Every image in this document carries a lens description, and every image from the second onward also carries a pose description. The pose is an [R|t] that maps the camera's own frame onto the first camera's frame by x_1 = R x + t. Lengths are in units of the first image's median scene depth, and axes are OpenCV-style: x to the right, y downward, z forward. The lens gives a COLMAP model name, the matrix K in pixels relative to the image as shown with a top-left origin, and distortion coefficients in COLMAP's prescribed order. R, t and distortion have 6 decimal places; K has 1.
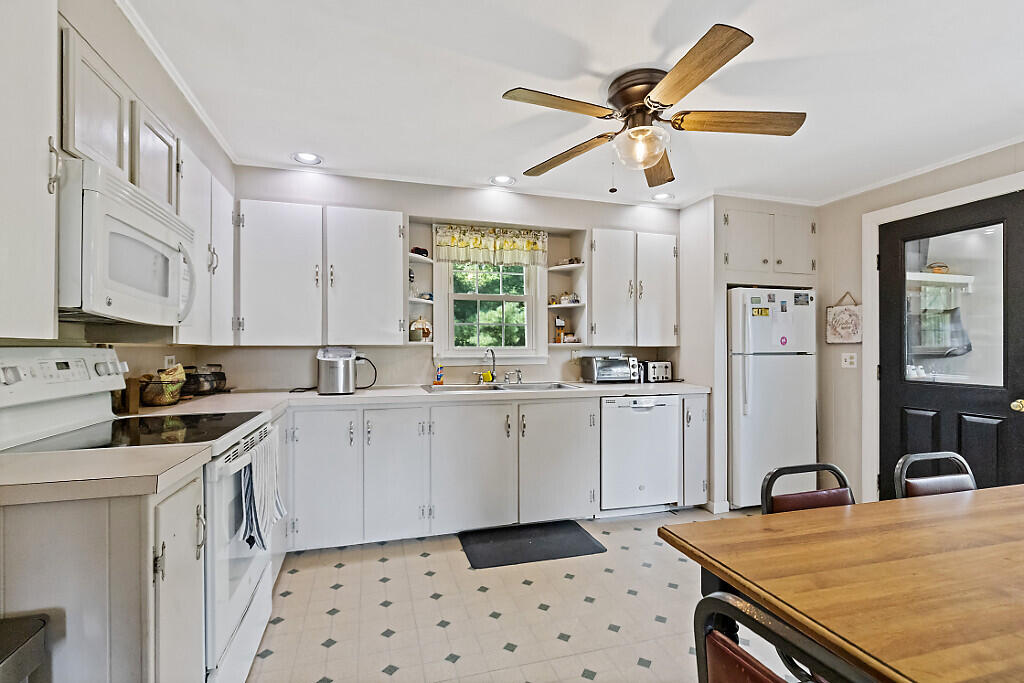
lens RADIAL K [[468.5, 0, 510.0], [0, 468.5, 345.6], [0, 0, 1]] dist [-0.000743, -0.000163]
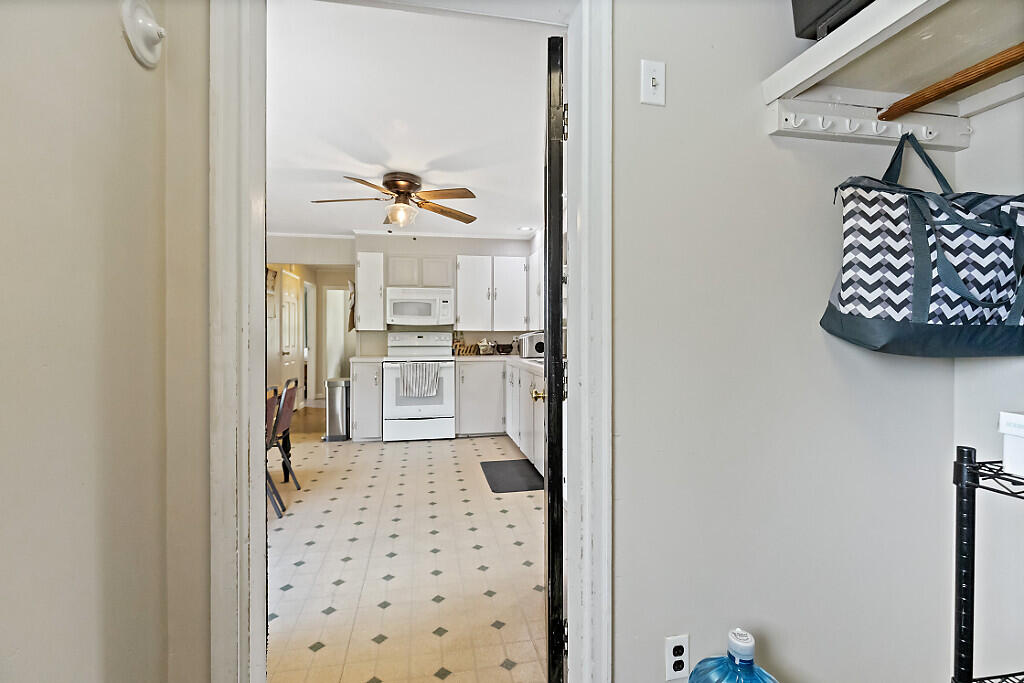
lens RADIAL K [[462.7, 0, 510.4], [0, 462.7, 335.0], [0, 0, 1]] dist [-0.002408, -0.000334]
pose [[-0.104403, 0.004894, -0.994523, 1.121742], [0.004106, 0.999981, 0.004490, 0.008483], [0.994527, -0.003615, -0.104421, 0.919895]]
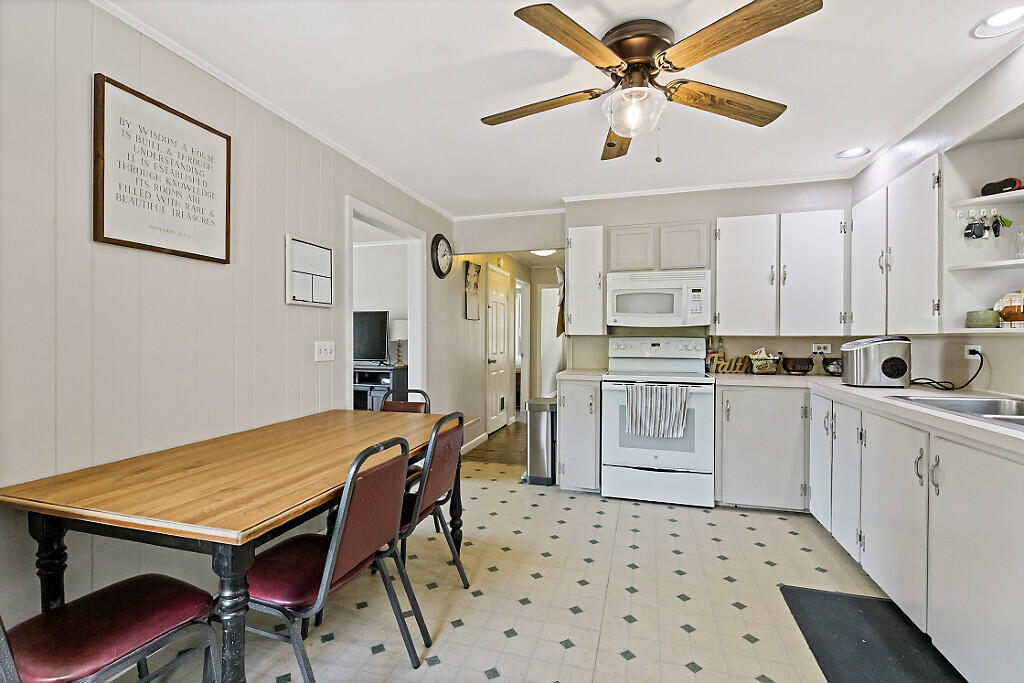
lens RADIAL K [[462.7, 0, 510.4], [0, 462.7, 335.0], [0, 0, 1]] dist [-0.002408, -0.000334]
pose [[-0.545922, -0.004381, -0.837825, 0.673567], [0.000024, 0.999986, -0.005245, 0.004333], [0.837836, -0.002884, -0.545914, 0.754452]]
